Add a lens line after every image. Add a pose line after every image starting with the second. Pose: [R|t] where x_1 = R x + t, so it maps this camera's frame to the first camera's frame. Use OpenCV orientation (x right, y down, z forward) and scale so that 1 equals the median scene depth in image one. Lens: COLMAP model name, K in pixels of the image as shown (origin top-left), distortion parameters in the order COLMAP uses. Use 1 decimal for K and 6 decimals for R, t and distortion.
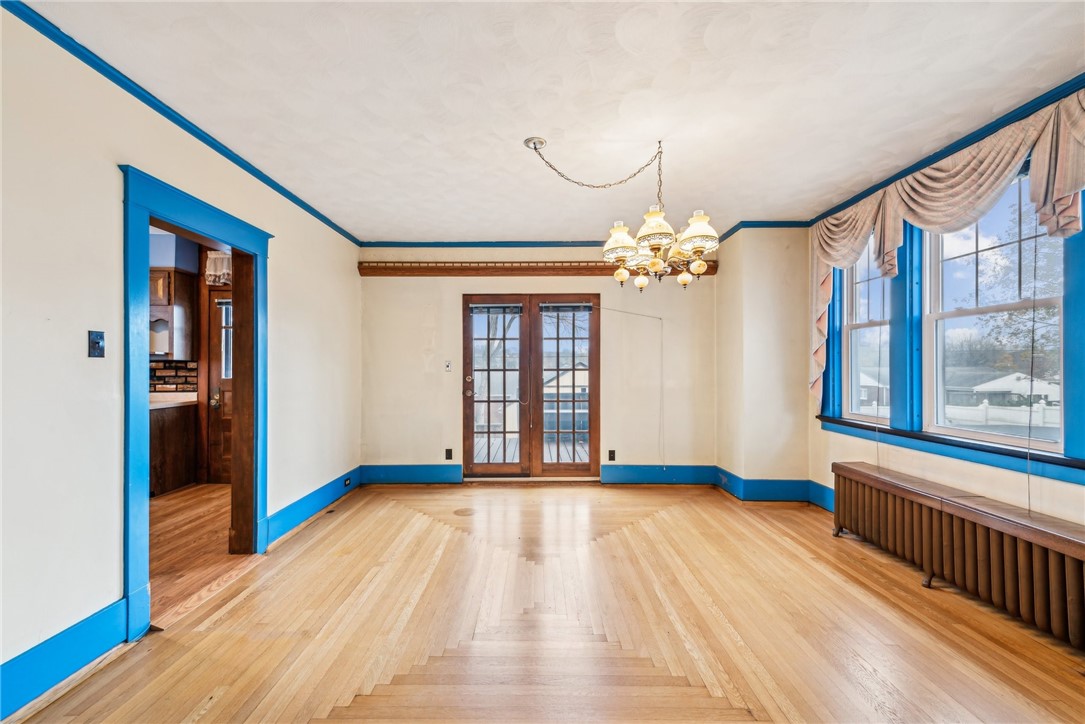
lens RADIAL K [[440.7, 0, 544.6], [0, 440.7, 378.8], [0, 0, 1]] dist [0.000412, -0.000363]
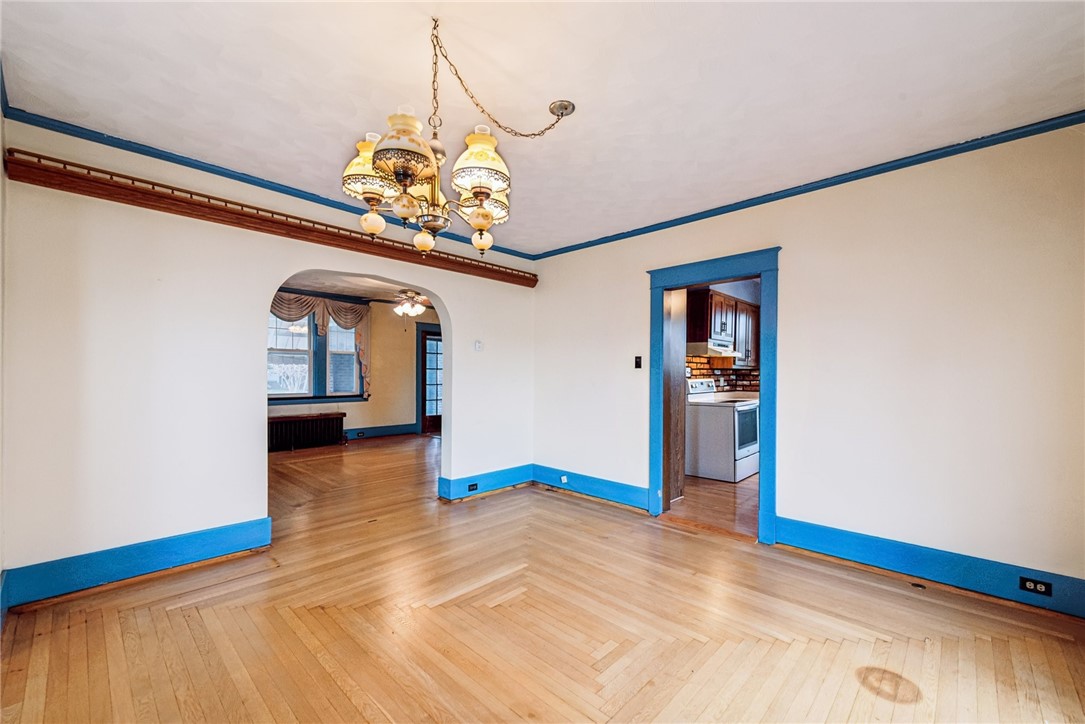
lens RADIAL K [[440.7, 0, 544.6], [0, 440.7, 378.8], [0, 0, 1]] dist [0.000412, -0.000363]
pose [[-0.695229, 0.008742, -0.718735, 0.617339], [-0.026608, 0.998928, 0.037888, -0.047514], [0.718296, 0.045465, -0.694251, 1.561773]]
